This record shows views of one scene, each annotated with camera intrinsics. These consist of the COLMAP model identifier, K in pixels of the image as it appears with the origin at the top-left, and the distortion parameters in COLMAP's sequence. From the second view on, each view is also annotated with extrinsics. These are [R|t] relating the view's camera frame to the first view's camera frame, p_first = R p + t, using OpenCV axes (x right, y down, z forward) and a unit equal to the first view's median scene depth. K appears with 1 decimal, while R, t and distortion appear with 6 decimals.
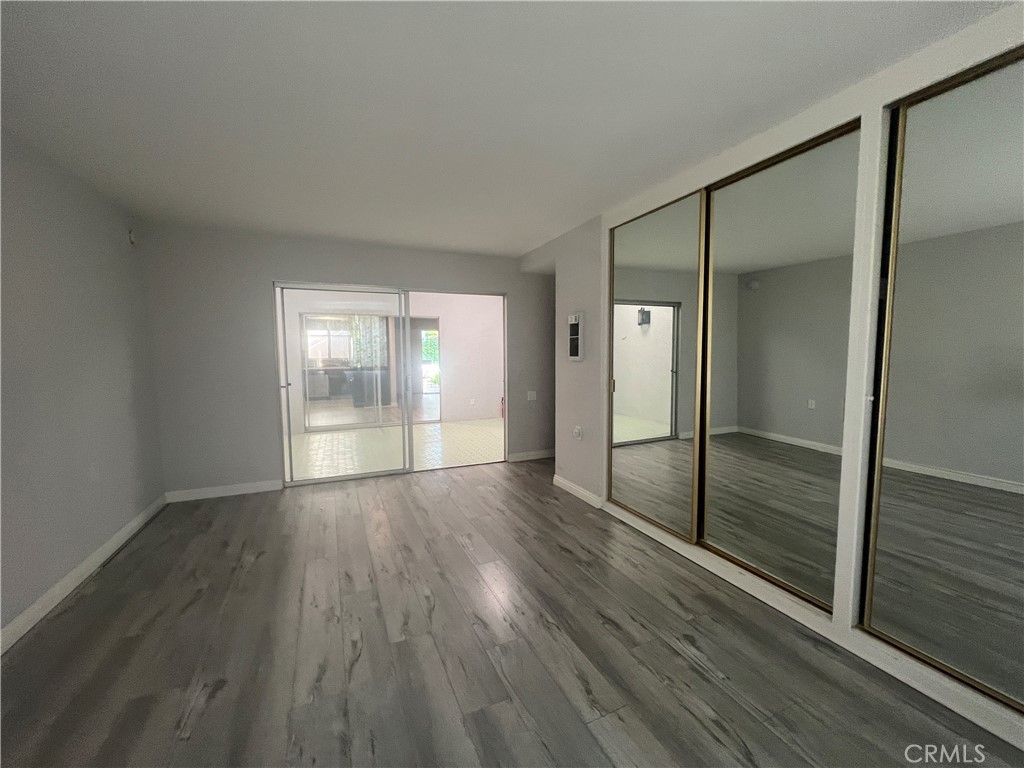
lens RADIAL K [[416.2, 0, 514.3], [0, 416.2, 384.6], [0, 0, 1]] dist [-0.003889, -0.000127]
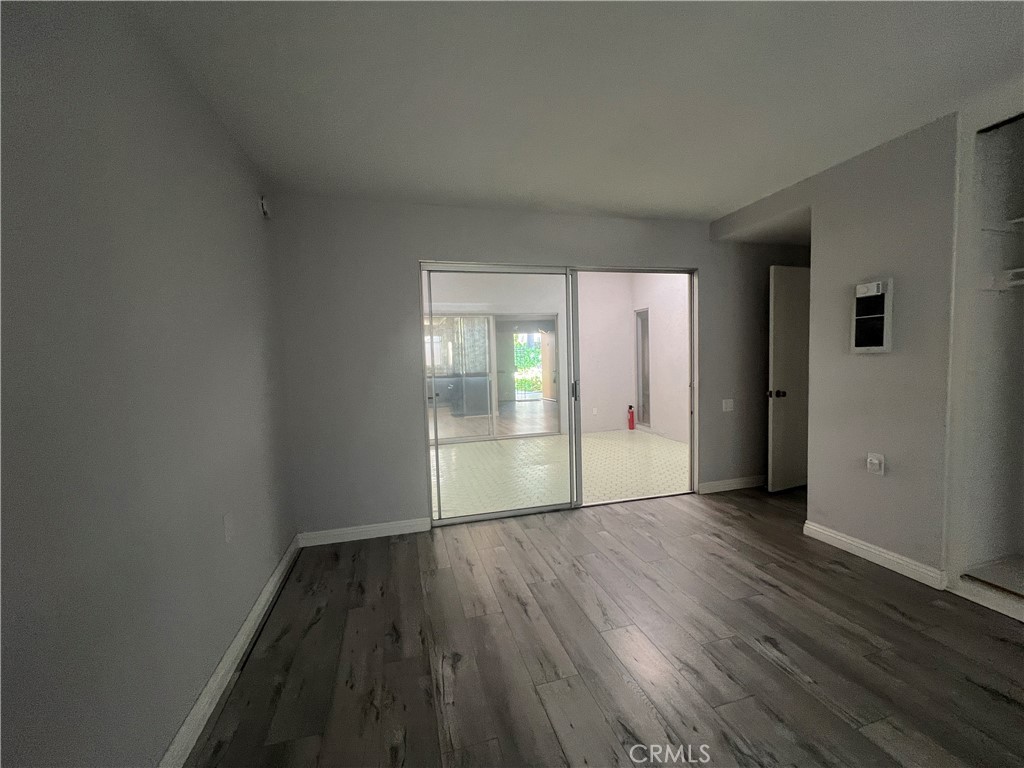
lens RADIAL K [[416.2, 0, 511.1], [0, 416.2, 382.0], [0, 0, 1]] dist [-0.003889, -0.000127]
pose [[0.988209, -0.016133, -0.152261, -0.283464], [0.013168, 0.999704, -0.020457, -0.005600], [0.152546, 0.018210, 0.988129, 0.248532]]
